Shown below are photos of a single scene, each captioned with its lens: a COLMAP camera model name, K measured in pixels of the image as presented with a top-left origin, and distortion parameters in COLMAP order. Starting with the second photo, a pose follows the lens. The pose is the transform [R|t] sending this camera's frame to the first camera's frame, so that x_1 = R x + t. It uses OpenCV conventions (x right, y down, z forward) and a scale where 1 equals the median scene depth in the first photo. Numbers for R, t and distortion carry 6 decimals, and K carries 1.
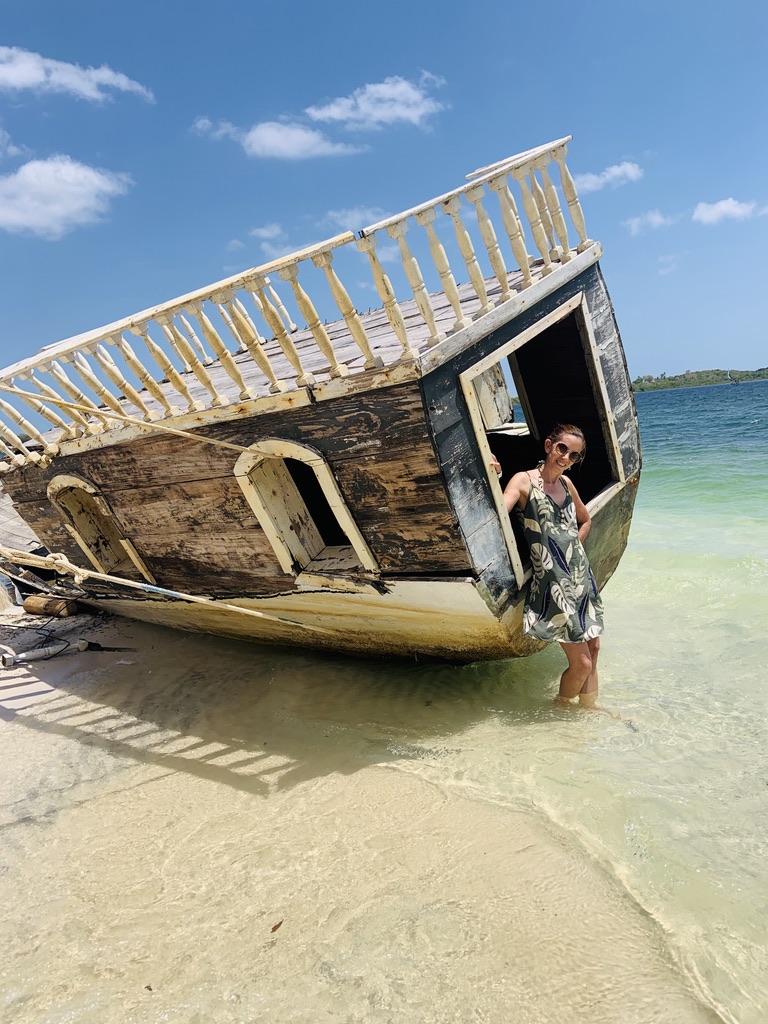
lens RADIAL K [[775.3, 0, 393.5], [0, 775.3, 500.5], [0, 0, 1]] dist [0.097904, -0.061270]
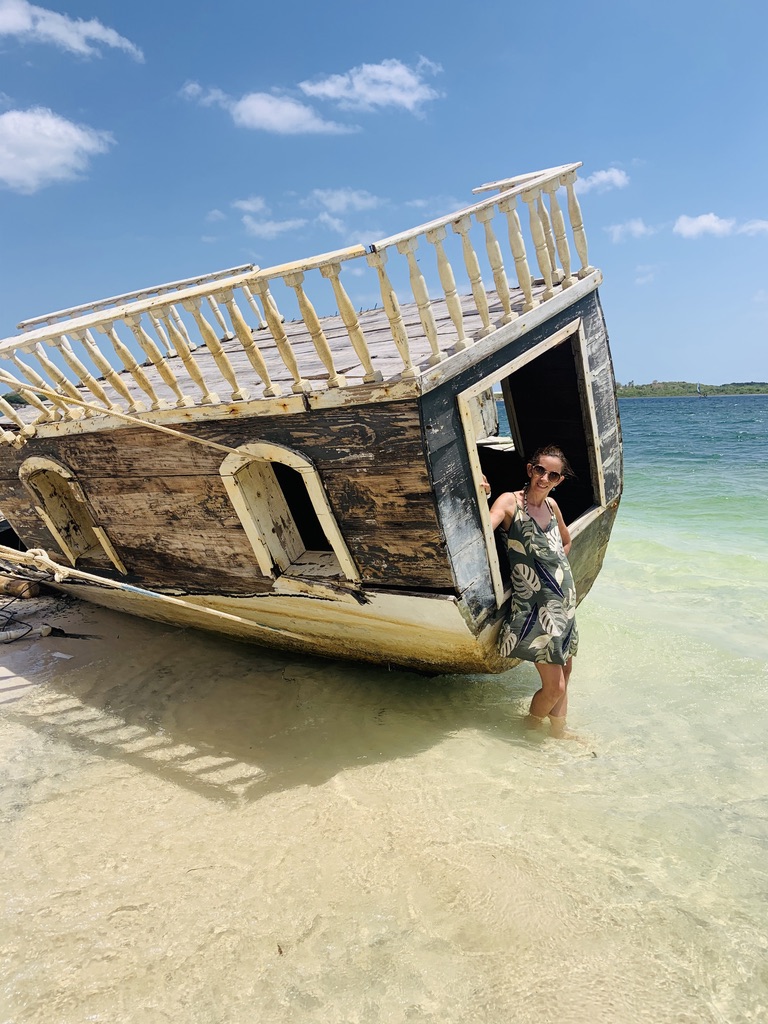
lens RADIAL K [[775.3, 0, 402.9], [0, 775.3, 506.9], [0, 0, 1]] dist [0.097904, -0.061270]
pose [[0.995923, 0.069893, 0.057036, -0.025240], [-0.071221, 0.997227, 0.021587, -0.027341], [-0.055370, -0.025562, 0.998139, 0.001928]]
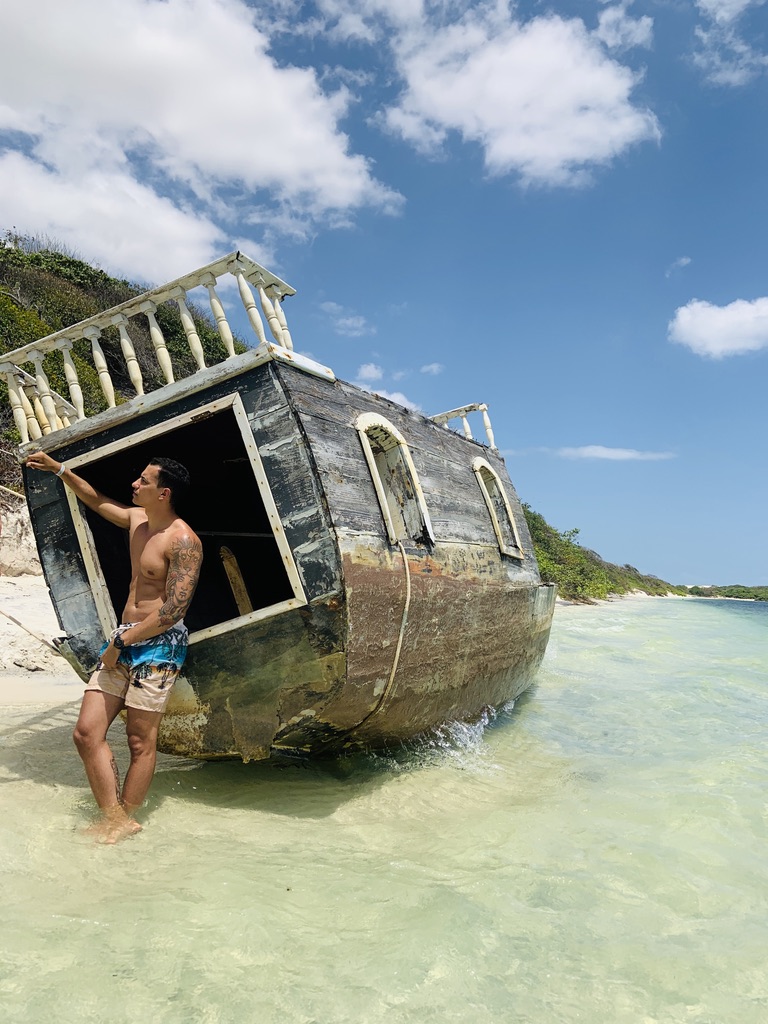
lens RADIAL K [[775.3, 0, 391.4], [0, 775.3, 493.9], [0, 0, 1]] dist [0.097904, -0.061270]
pose [[0.530573, 0.031605, -0.847050, 1.109066], [-0.196023, 0.976791, -0.086338, -0.086295], [0.824662, 0.211850, 0.524454, 0.623164]]
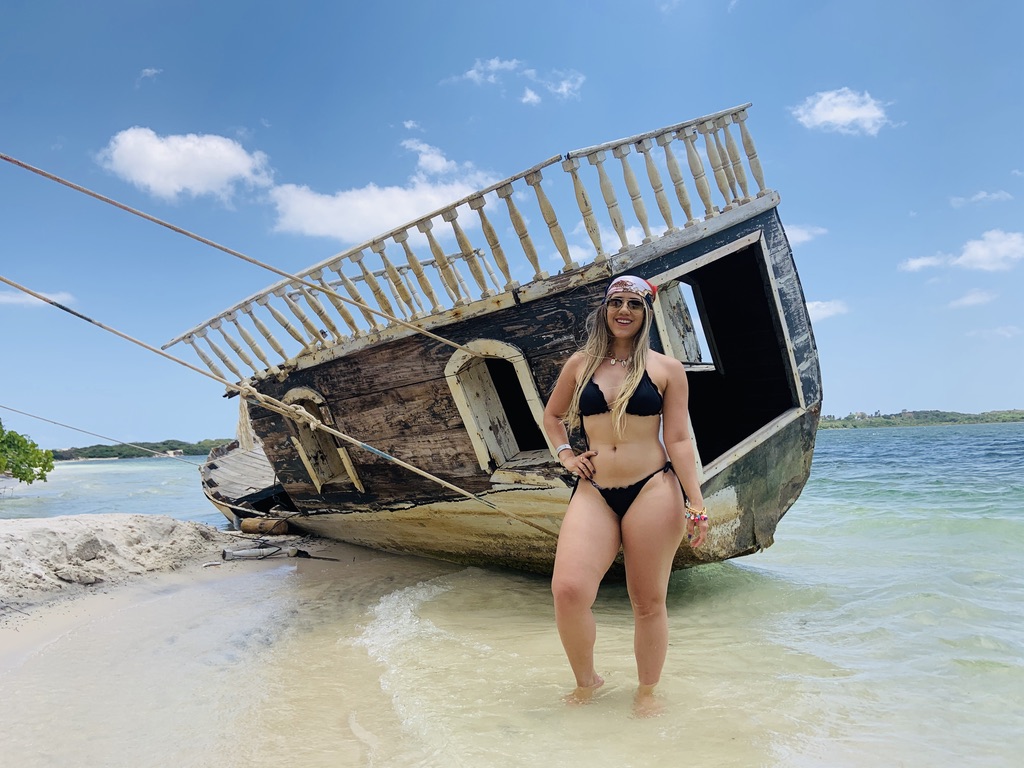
lens RADIAL K [[775.3, 0, 507.0], [0, 775.3, 368.4], [0, 0, 1]] dist [0.097904, -0.061270]
pose [[0.992704, 0.042485, -0.112843, 0.012867], [-0.063530, 0.979721, -0.190029, 0.155791], [0.102481, 0.195811, 0.975272, -0.093423]]
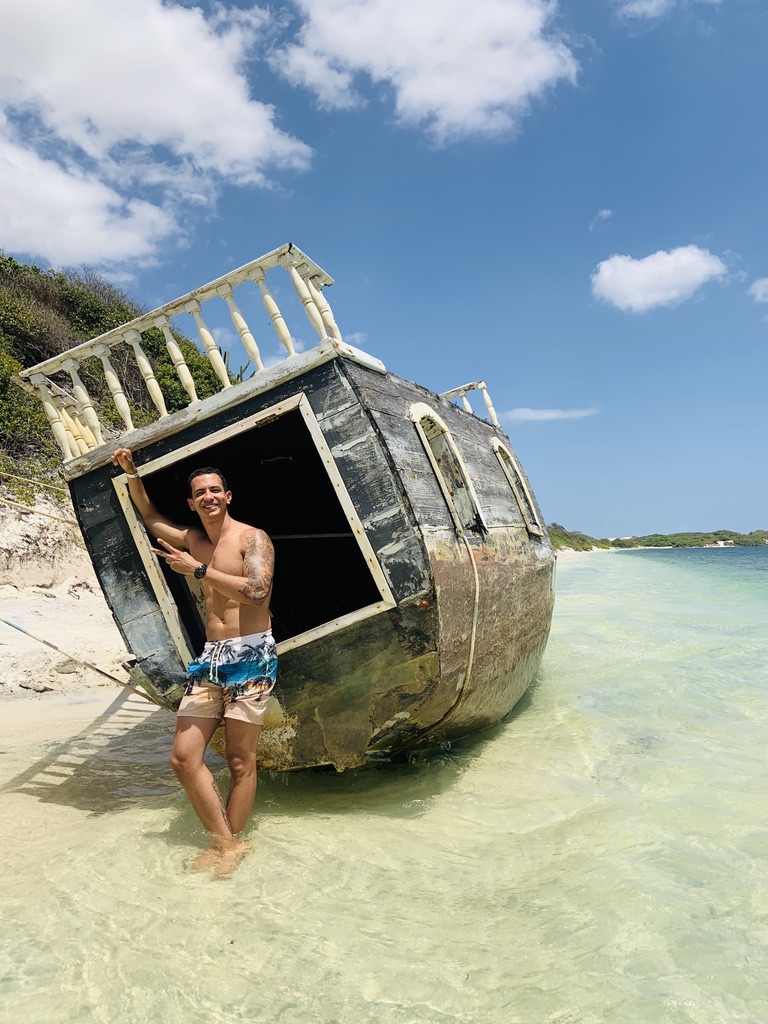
lens RADIAL K [[775.3, 0, 396.6], [0, 775.3, 493.6], [0, 0, 1]] dist [0.097904, -0.061270]
pose [[0.613625, 0.018098, -0.789391, 0.990482], [-0.118498, 0.990526, -0.069403, -0.085286], [0.780656, 0.136129, 0.609956, 0.491230]]
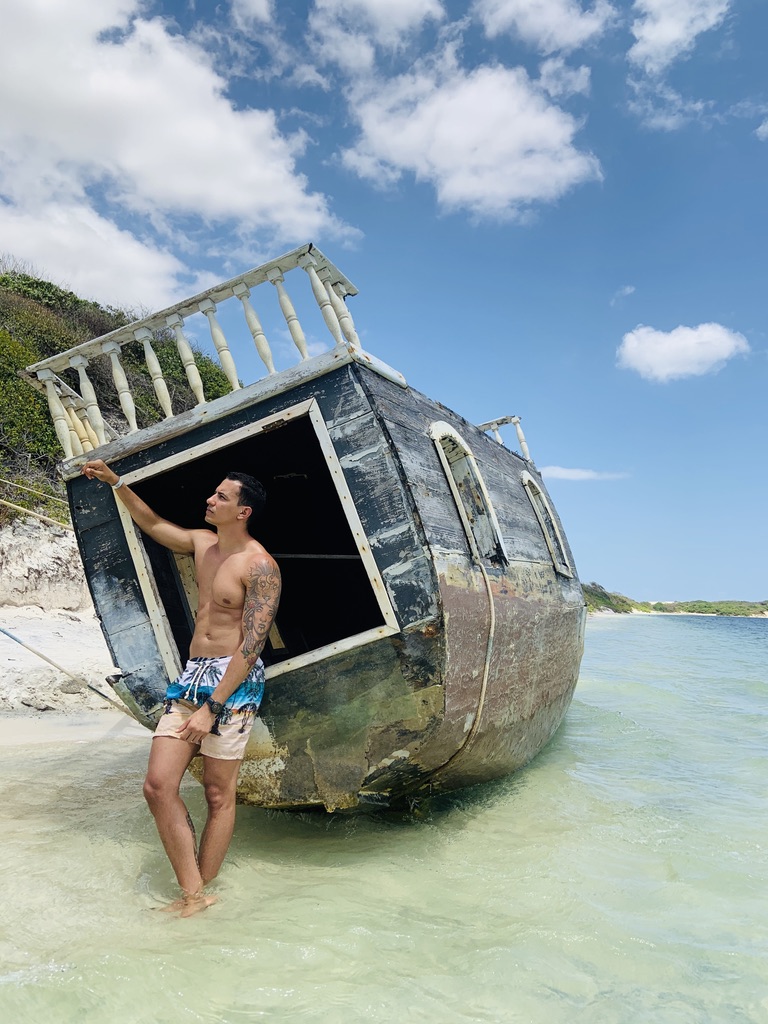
lens RADIAL K [[775.3, 0, 393.1], [0, 775.3, 498.3], [0, 0, 1]] dist [0.097904, -0.061270]
pose [[0.569275, 0.003594, -0.822139, 0.958607], [-0.175487, 0.977476, -0.117240, -0.060095], [0.803200, 0.211017, 0.557083, 0.558523]]
